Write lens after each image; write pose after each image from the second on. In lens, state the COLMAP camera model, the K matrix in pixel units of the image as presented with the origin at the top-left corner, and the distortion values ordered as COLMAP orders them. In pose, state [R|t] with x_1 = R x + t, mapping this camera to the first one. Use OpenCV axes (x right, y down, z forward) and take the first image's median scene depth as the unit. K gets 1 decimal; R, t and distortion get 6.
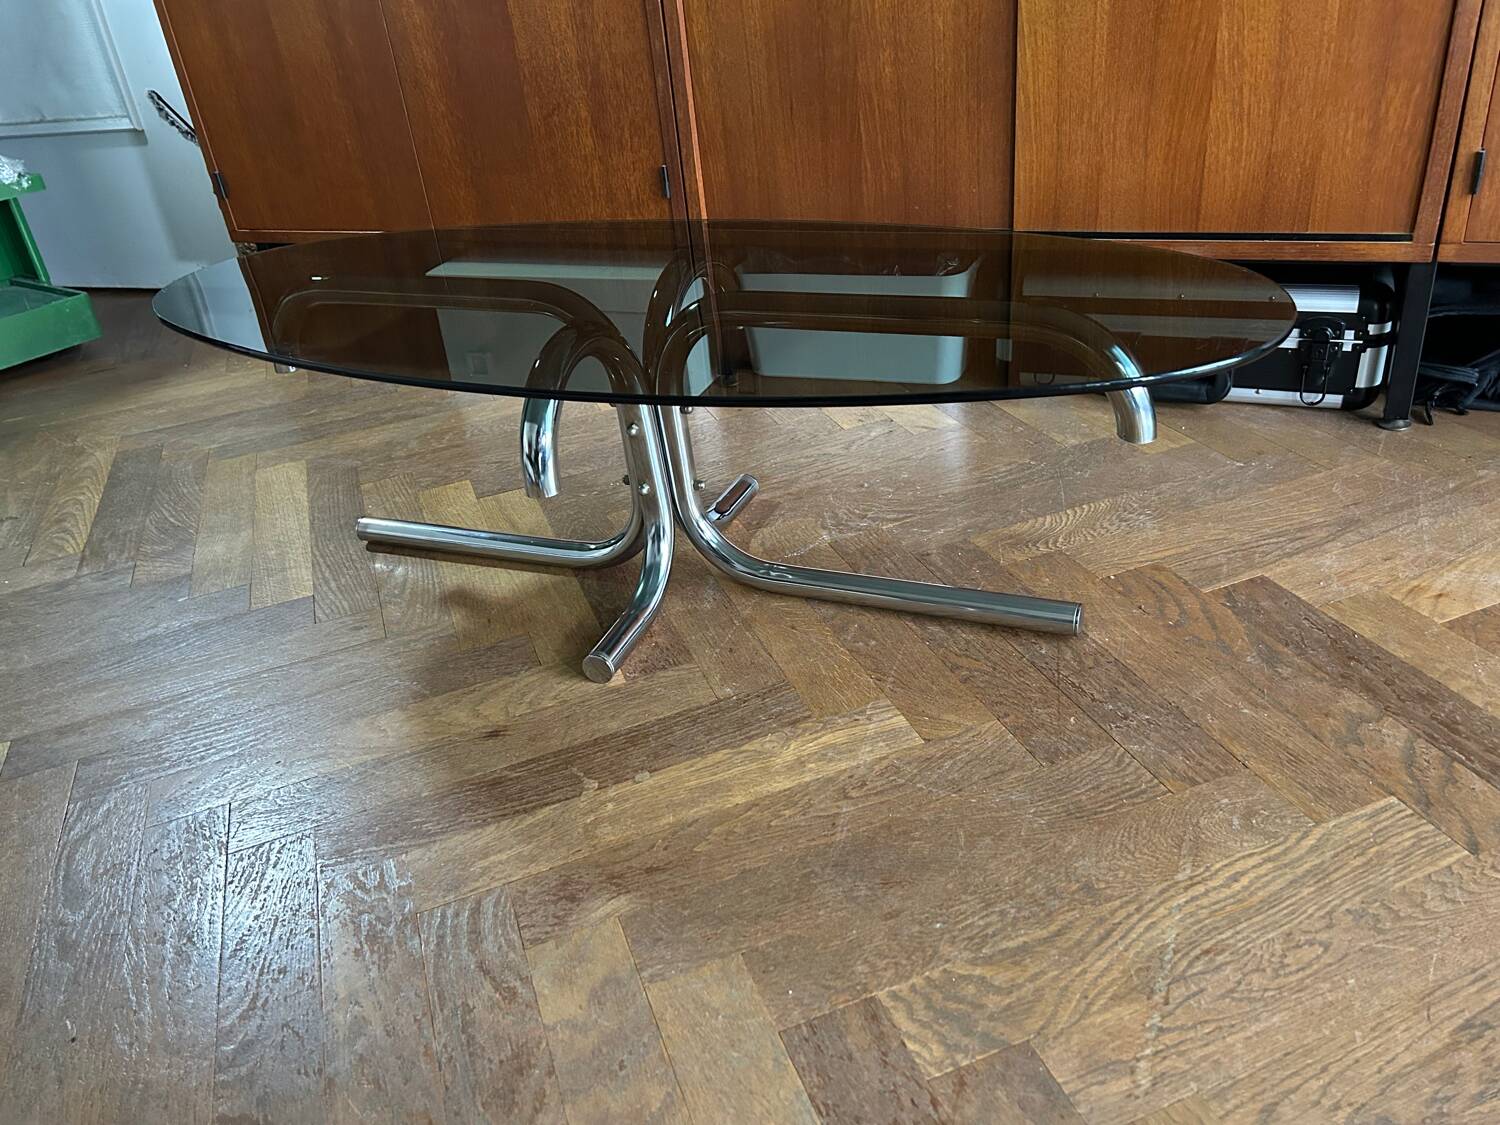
lens RADIAL K [[1134.7, 0, 733.2], [0, 1134.7, 543.8], [0, 0, 1]] dist [0.043237, -0.051986]
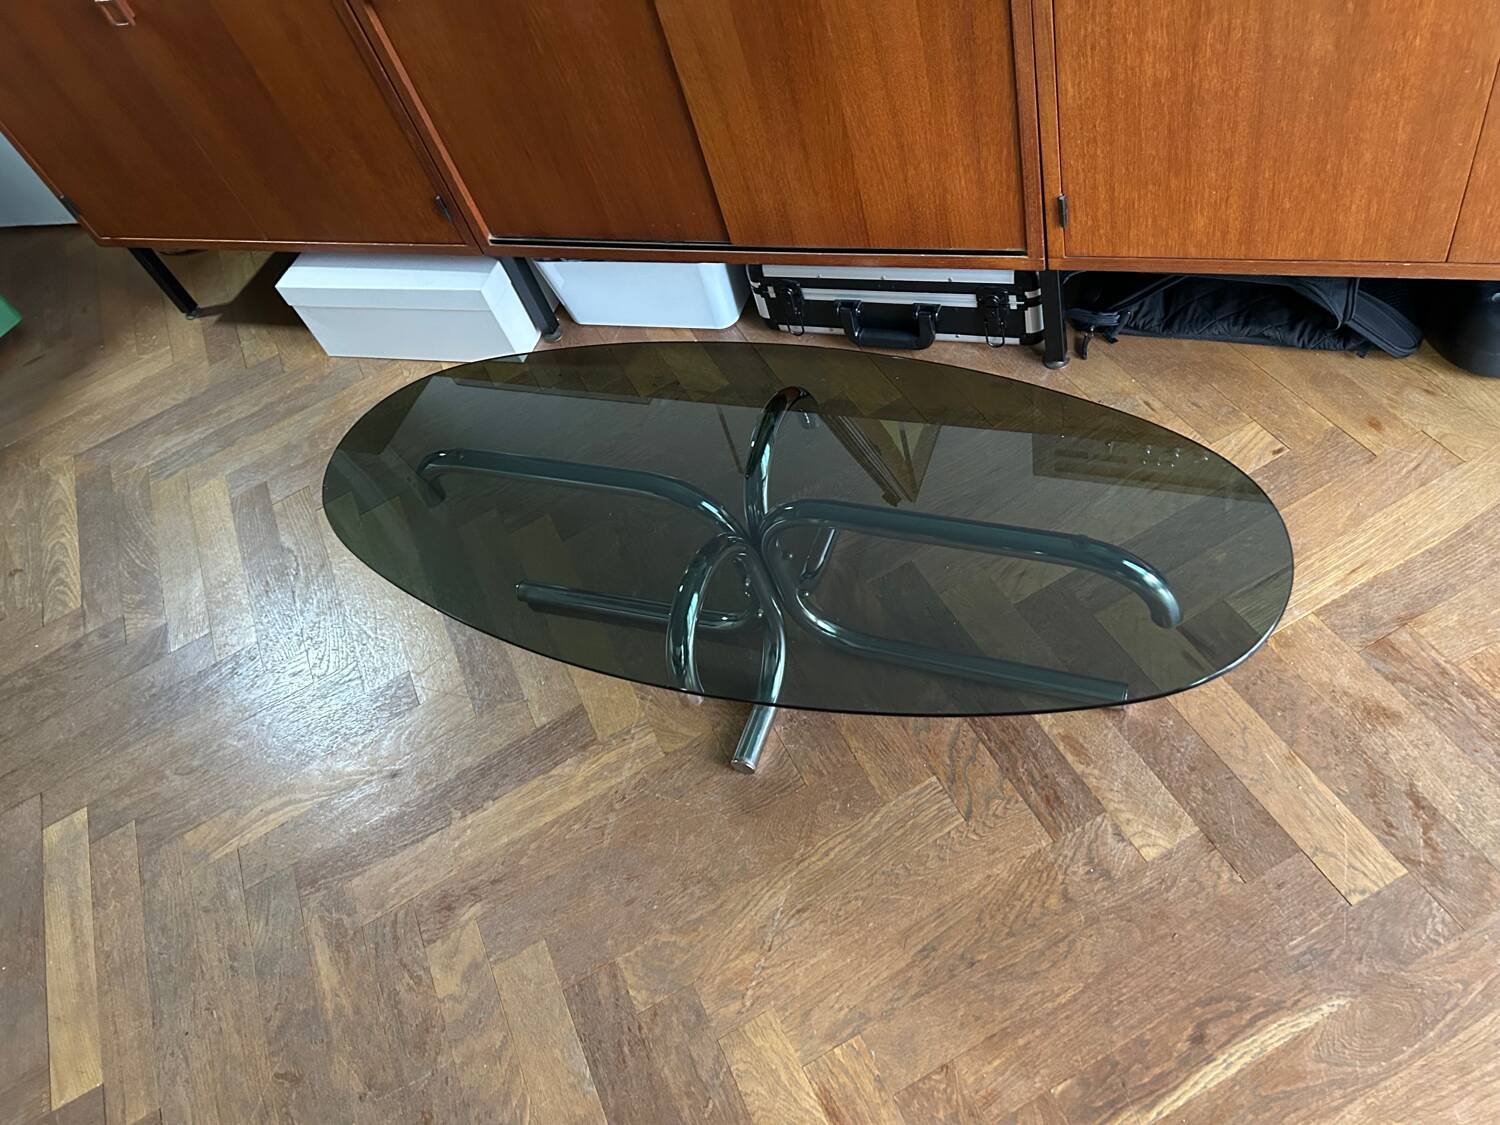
lens RADIAL K [[1134.6, 0, 762.7], [0, 1134.6, 547.0], [0, 0, 1]] dist [0.038314, -0.043609]
pose [[0.985016, -0.165410, -0.048809, 0.338720], [0.171729, 0.914690, 0.365858, -0.496674], [-0.015872, -0.368758, 0.929390, -0.249581]]
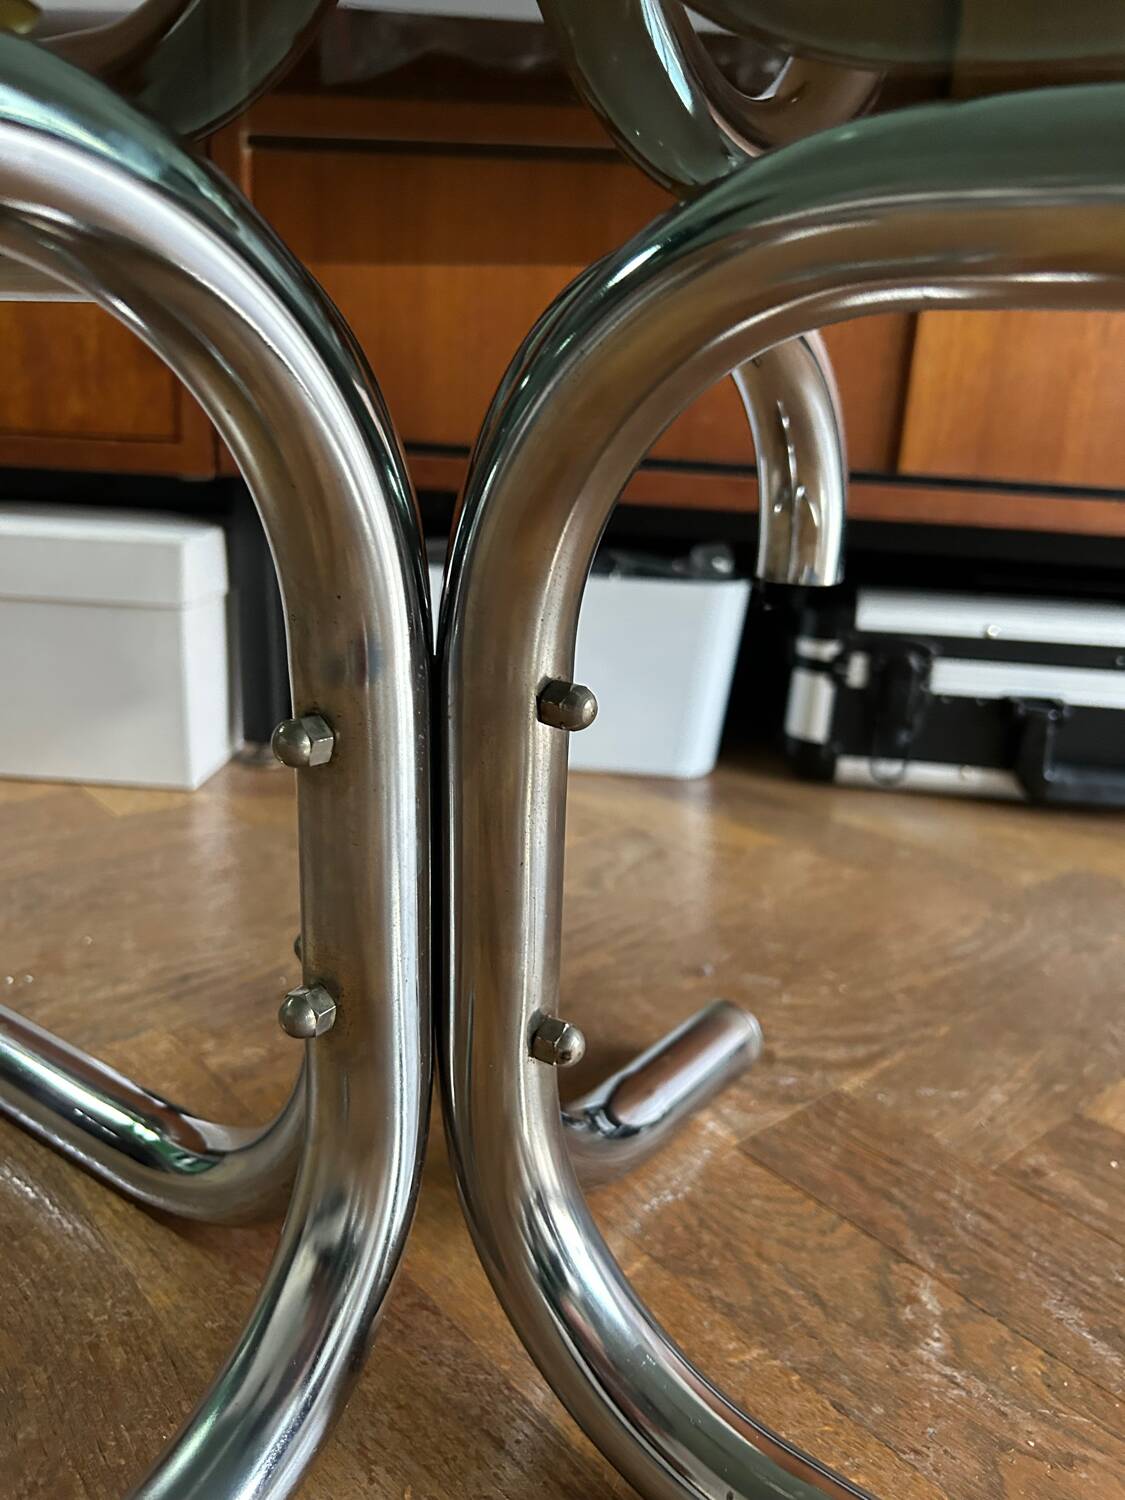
lens RADIAL K [[1158.6, 0, 555.4], [0, 1158.6, 761.8], [0, 0, 1]] dist [0.005593, -0.015661]
pose [[0.923668, 0.051320, 0.379740, -0.113195], [0.033392, 0.976442, -0.213183, -0.045666], [-0.381735, 0.209590, 0.900195, 0.732760]]
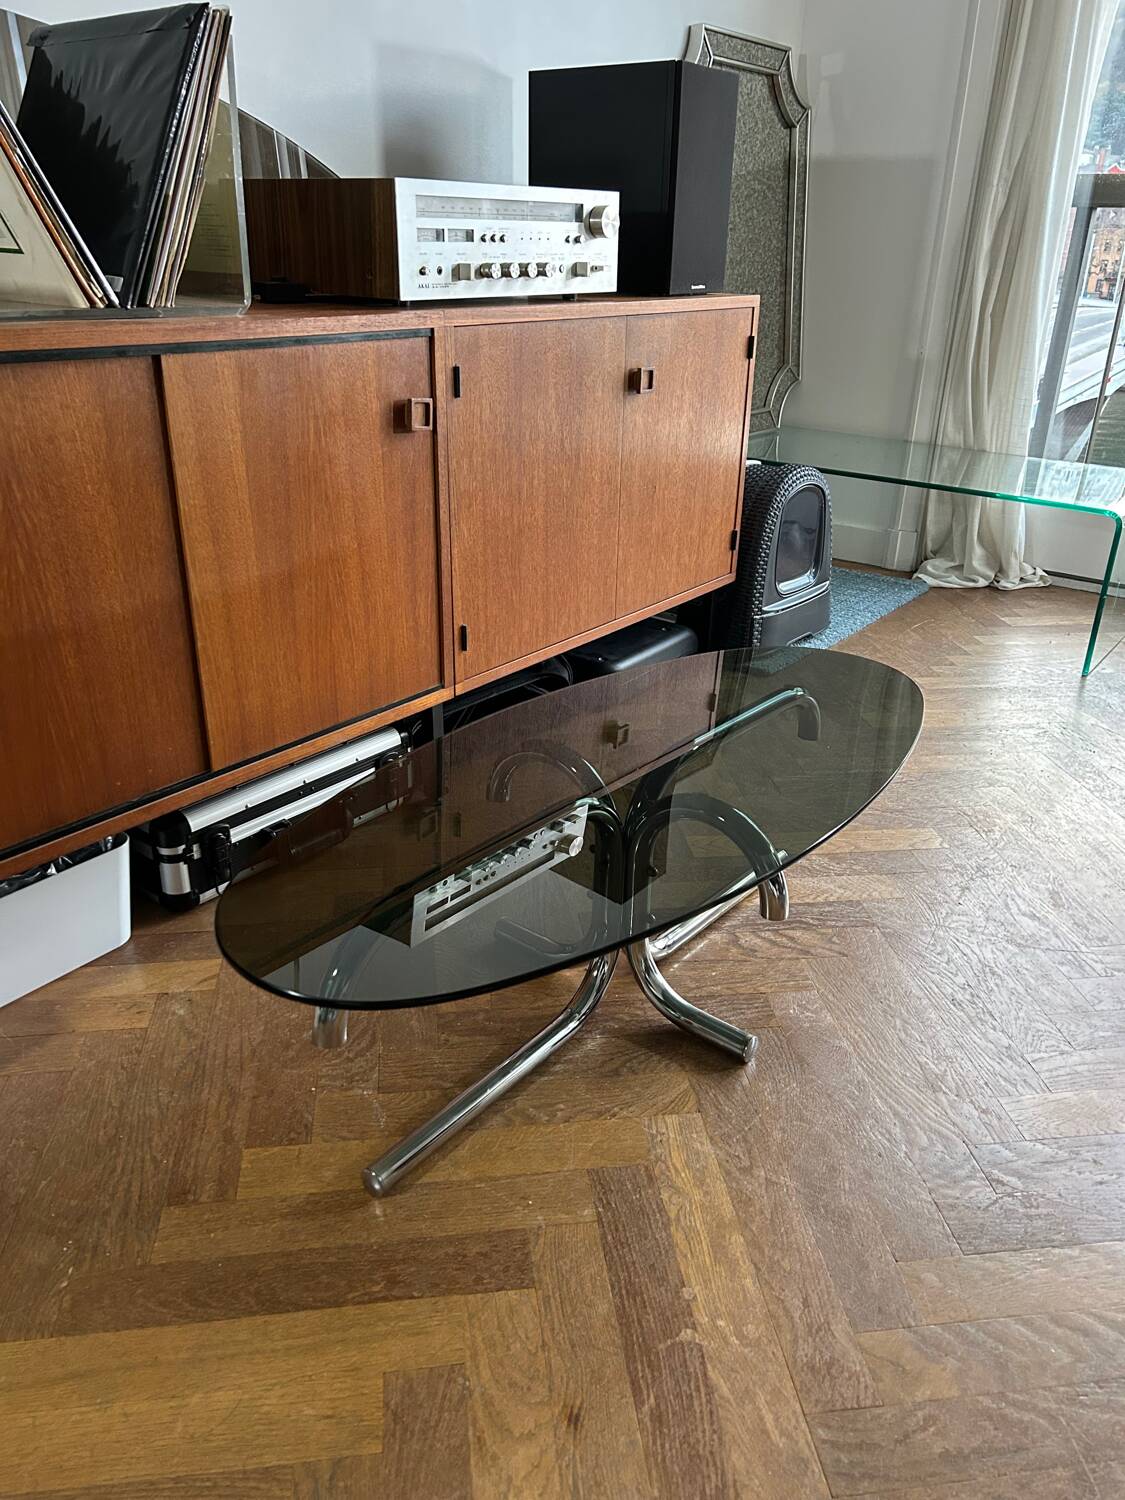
lens RADIAL K [[1134.7, 0, 570.1], [0, 1134.7, 754.2], [0, 0, 1]] dist [0.043237, -0.051986]
pose [[0.202599, -0.300697, 0.931952, -0.789273], [0.433947, 0.880713, 0.189827, -0.414546], [-0.877863, 0.365959, 0.308918, 0.461479]]
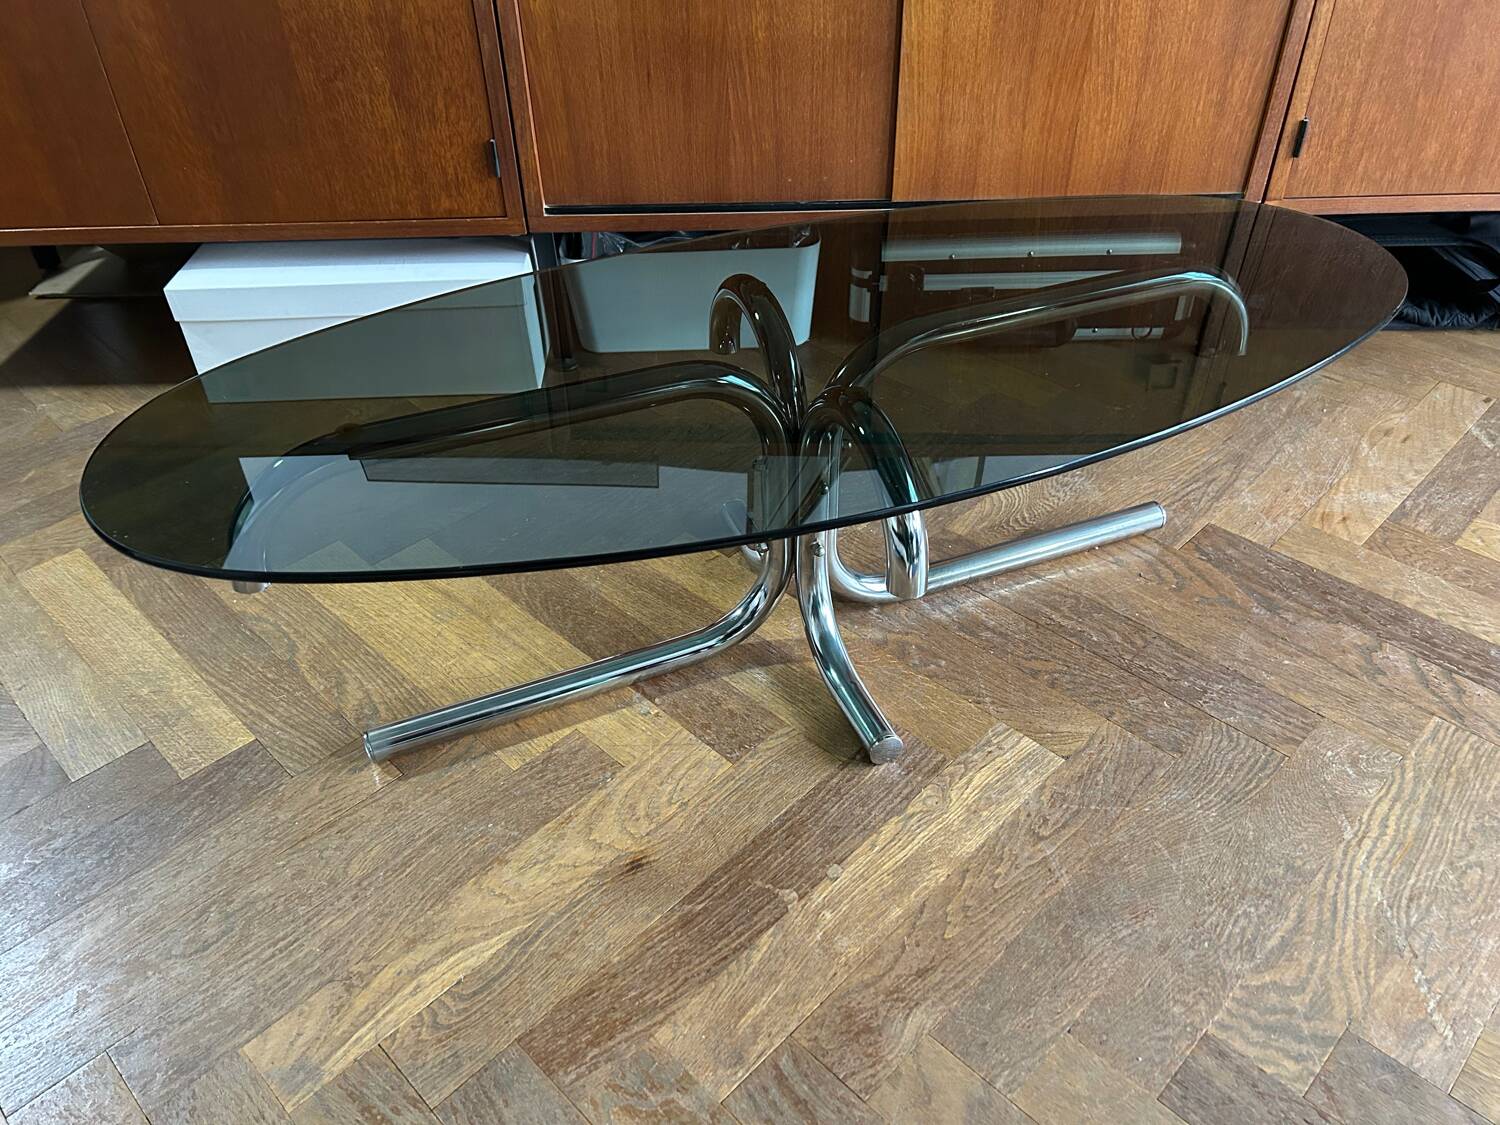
lens RADIAL K [[1134.7, 0, 737.8], [0, 1134.7, 562.1], [0, 0, 1]] dist [0.043237, -0.051986]
pose [[0.902763, -0.195870, 0.382955, -0.381566], [0.144494, 0.976663, 0.158908, -0.173781], [-0.405143, -0.088121, 0.909997, 0.147155]]
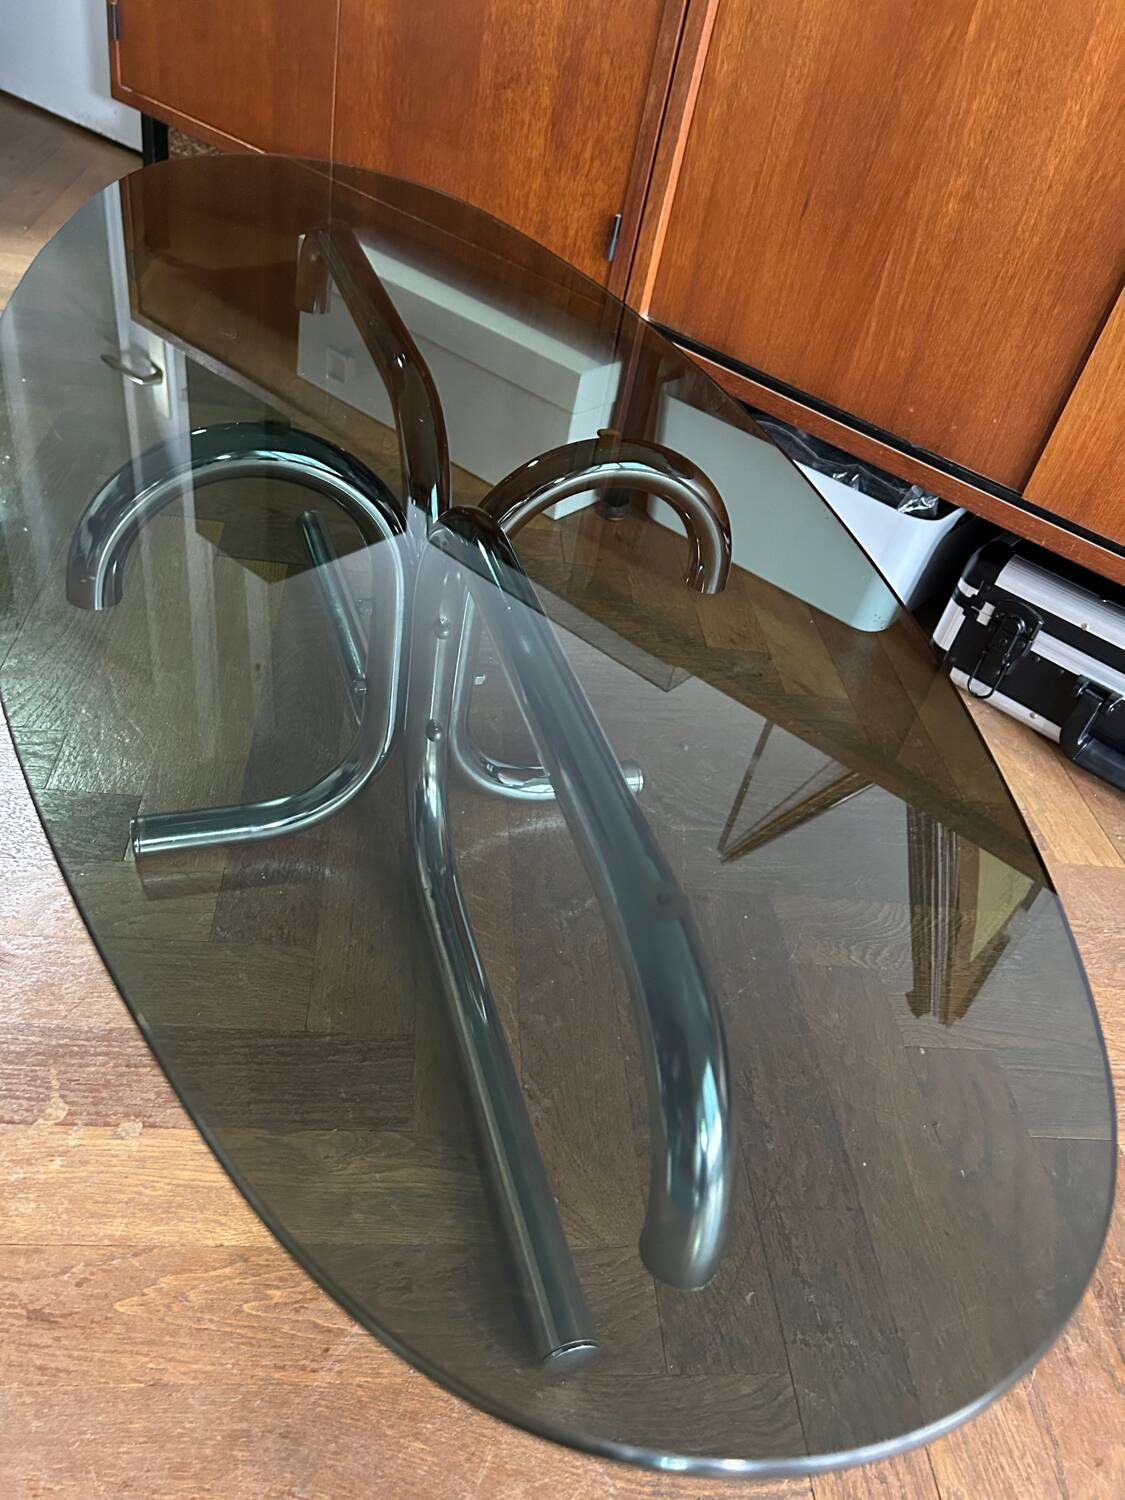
lens RADIAL K [[1134.7, 0, 569.8], [0, 1134.7, 753.4], [0, 0, 1]] dist [0.043237, -0.051986]
pose [[0.924314, 0.381003, -0.021928, 0.075976], [-0.371984, 0.912292, 0.171322, -0.176427], [0.085279, -0.150199, 0.984971, 0.306980]]
